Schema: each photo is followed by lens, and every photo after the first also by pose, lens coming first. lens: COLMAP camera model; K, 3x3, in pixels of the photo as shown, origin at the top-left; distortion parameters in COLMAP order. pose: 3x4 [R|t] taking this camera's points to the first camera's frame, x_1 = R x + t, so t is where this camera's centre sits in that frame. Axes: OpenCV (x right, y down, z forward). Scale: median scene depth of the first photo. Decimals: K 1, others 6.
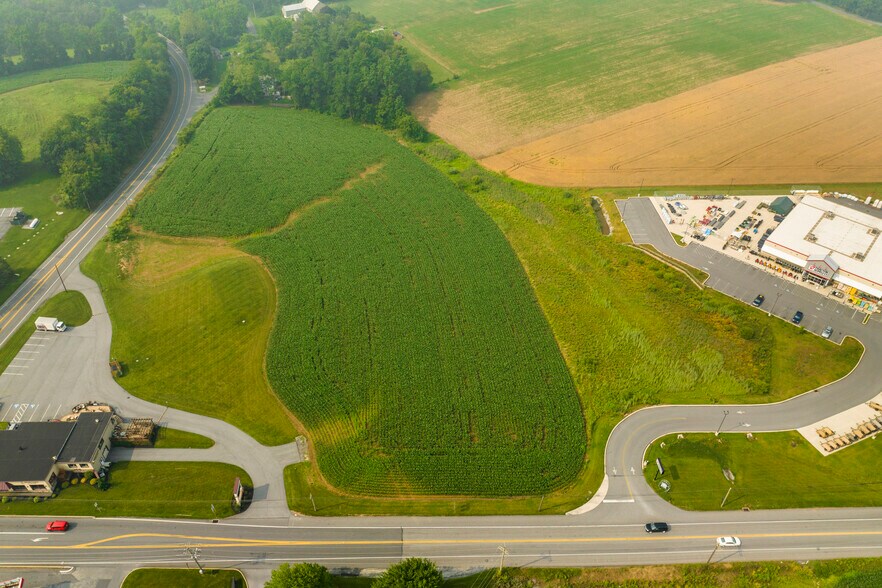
lens RADIAL K [[639.4, 0, 441.0], [0, 639.4, 294.0], [0, 0, 1]] dist [-0.042129, 0.001448]
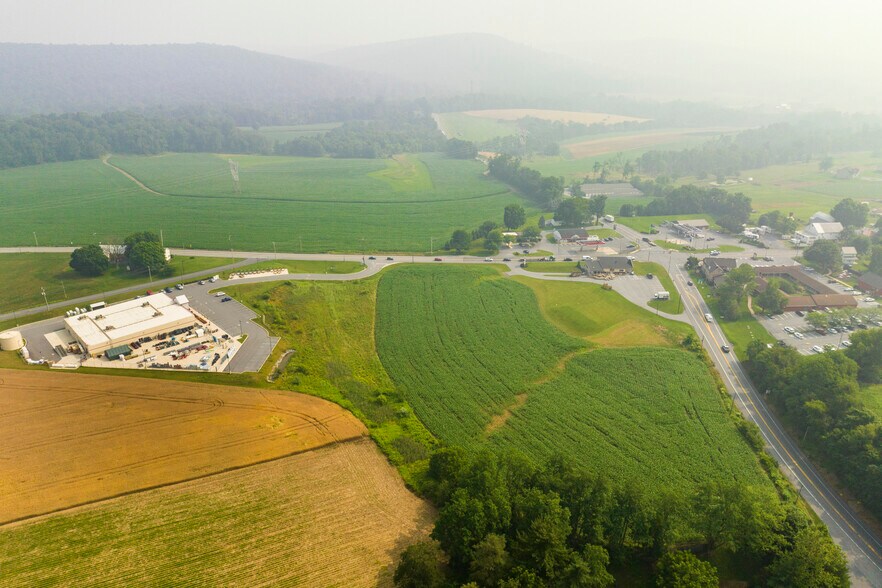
lens RADIAL K [[629.7, 0, 442.2], [0, 629.7, 278.4], [0, 0, 1]] dist [-0.038931, 0.001953]
pose [[-0.996390, -0.046310, 0.071155, -0.125303], [0.037425, 0.512703, 0.857750, -1.490528], [-0.076204, 0.857316, -0.509118, 1.874057]]
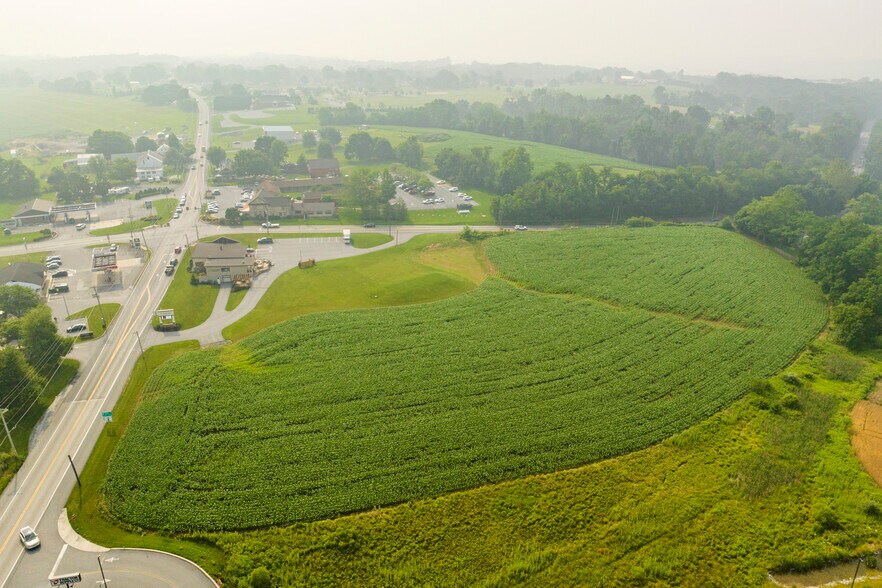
lens RADIAL K [[629.7, 0, 442.2], [0, 629.7, 278.4], [0, 0, 1]] dist [-0.038931, 0.001953]
pose [[0.175859, 0.334901, -0.925697, 0.693382], [-0.623118, 0.765859, 0.158698, -0.222452], [0.762101, 0.548910, 0.343366, 0.726967]]
